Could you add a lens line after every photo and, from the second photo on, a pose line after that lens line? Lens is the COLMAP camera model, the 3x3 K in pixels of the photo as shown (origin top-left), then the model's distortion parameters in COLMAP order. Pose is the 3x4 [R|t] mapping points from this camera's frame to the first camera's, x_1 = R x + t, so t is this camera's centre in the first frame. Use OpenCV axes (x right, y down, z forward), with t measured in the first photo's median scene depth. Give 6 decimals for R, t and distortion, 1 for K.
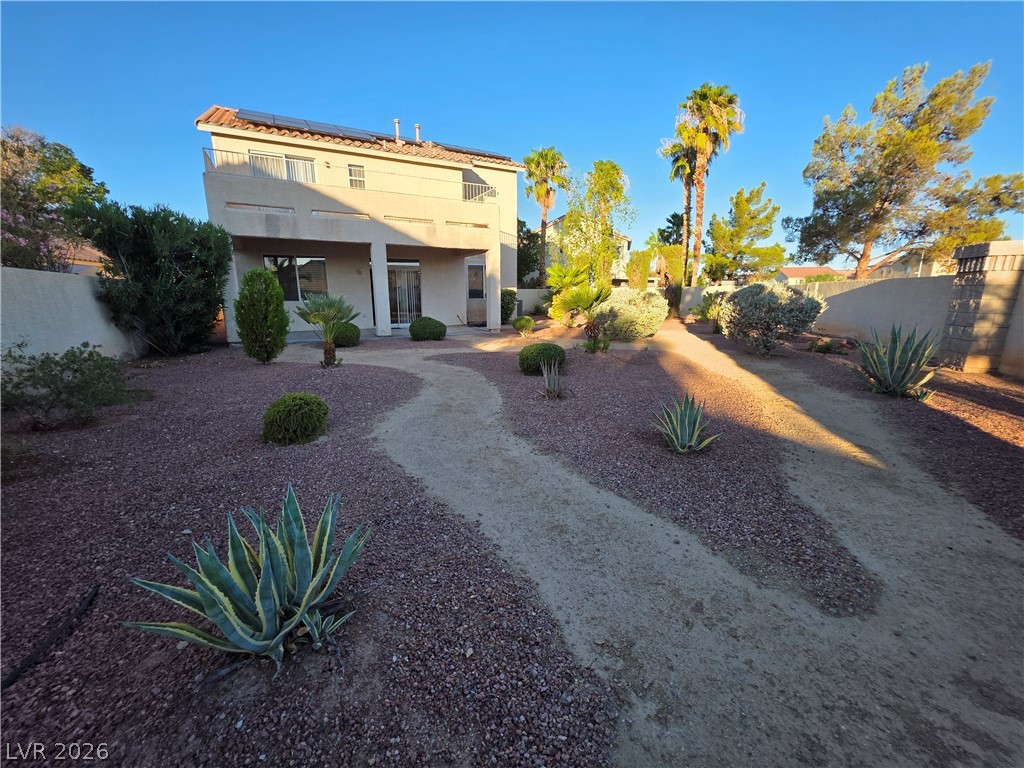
lens RADIAL K [[409.3, 0, 510.8], [0, 409.3, 382.4], [0, 0, 1]] dist [0.000405, 0.000061]
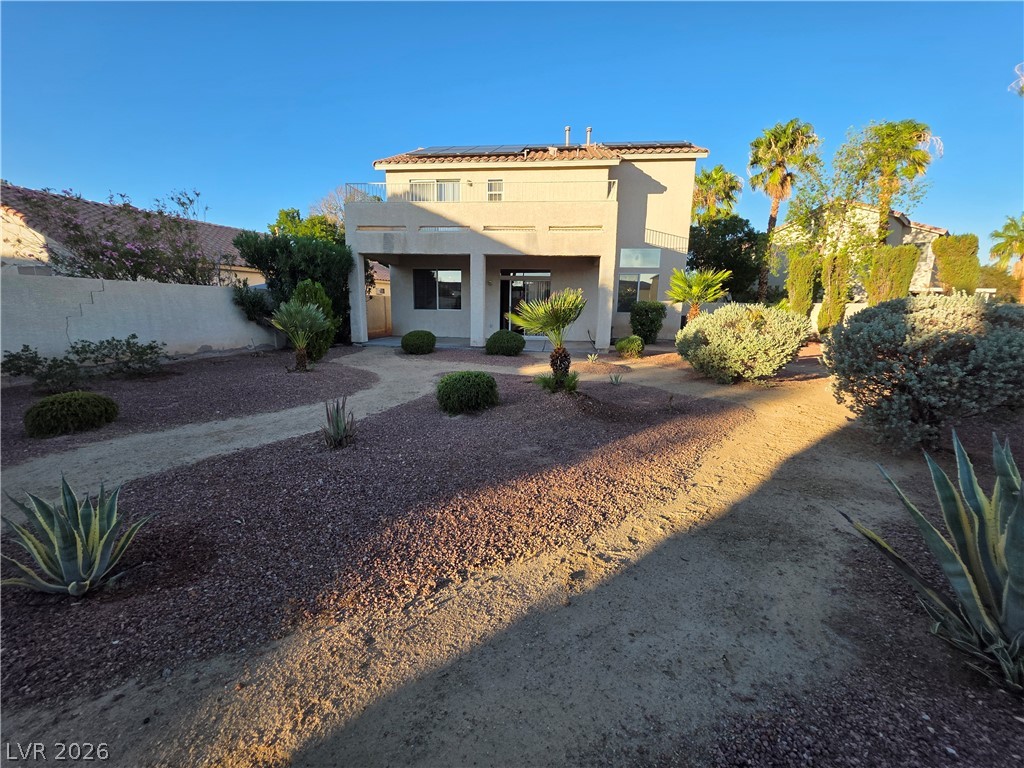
lens RADIAL K [[409.3, 0, 512.5], [0, 409.3, 383.2], [0, 0, 1]] dist [0.000405, 0.000061]
pose [[0.826405, 0.124050, -0.549241, 0.292344], [-0.138539, 0.990240, 0.015203, -0.049122], [0.545767, 0.063528, 0.835525, 0.205756]]
